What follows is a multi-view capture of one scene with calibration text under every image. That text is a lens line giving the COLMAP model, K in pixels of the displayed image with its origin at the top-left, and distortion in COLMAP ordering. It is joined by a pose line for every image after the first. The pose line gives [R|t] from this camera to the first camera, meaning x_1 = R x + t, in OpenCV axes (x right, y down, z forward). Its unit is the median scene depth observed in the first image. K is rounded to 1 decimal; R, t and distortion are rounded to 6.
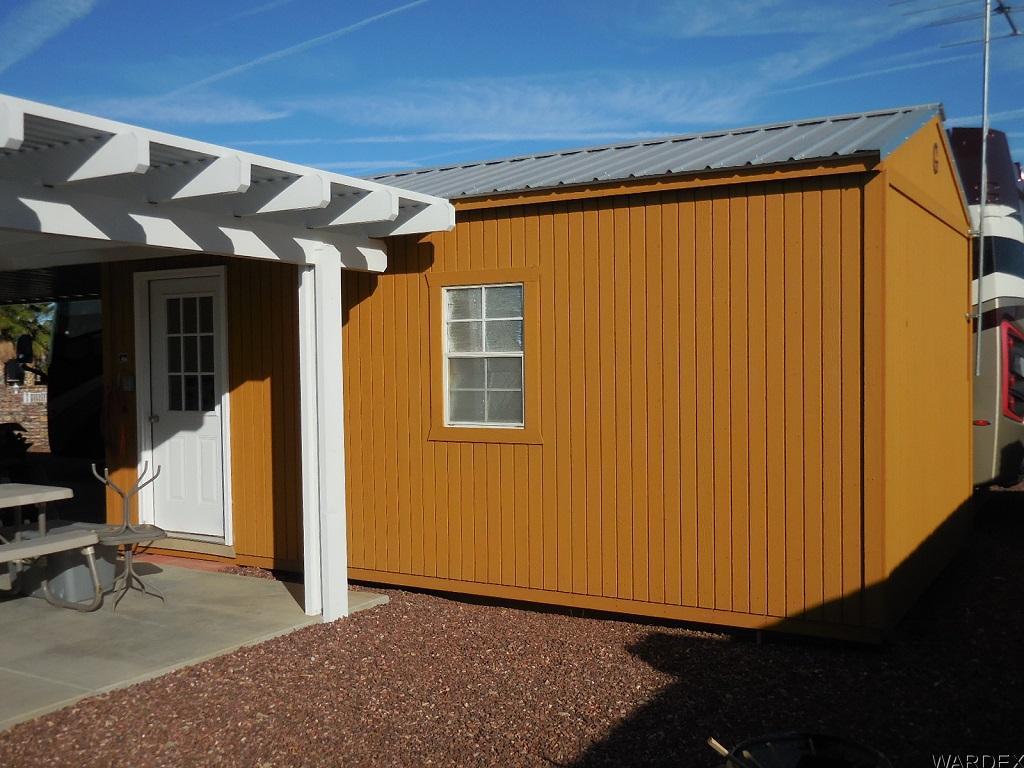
lens RADIAL K [[1008.2, 0, 512.2], [0, 1008.2, 366.0], [0, 0, 1]] dist [-0.010680, 0.001987]
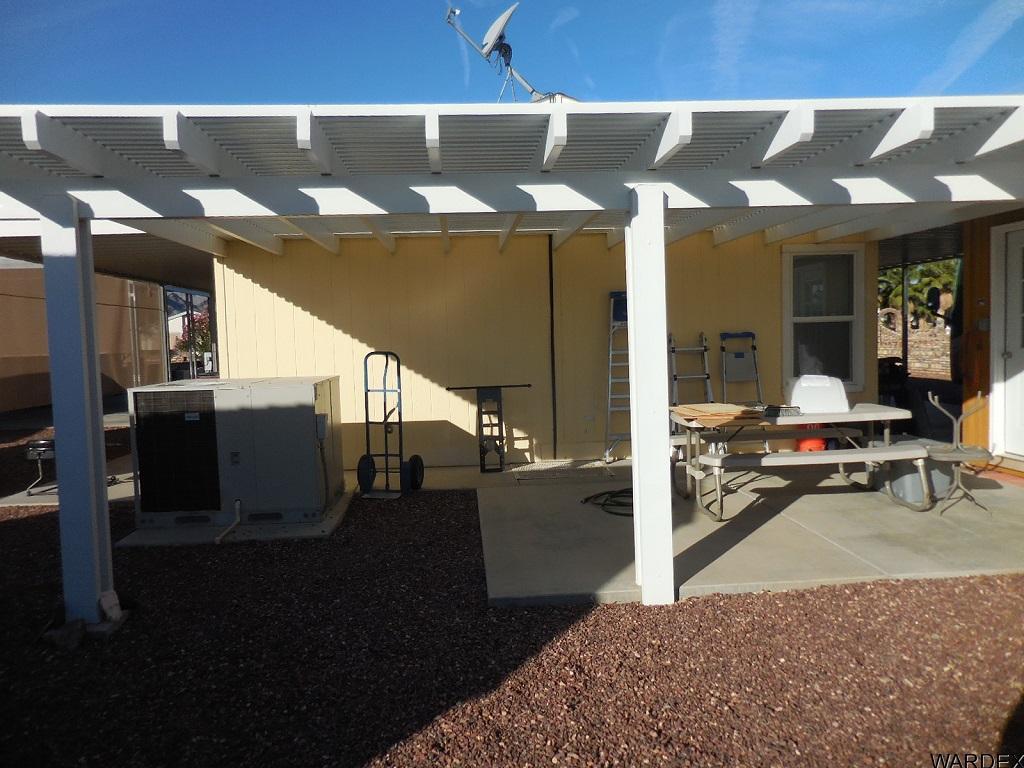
lens RADIAL K [[764.1, 0, 512.0], [0, 764.1, 384.0], [0, 0, 1]] dist [0.004180, 0.000728]
pose [[0.565459, 0.045365, -0.823528, 0.077310], [0.031155, 0.996599, 0.076290, 0.003071], [0.824188, -0.068796, 0.562122, 0.097969]]
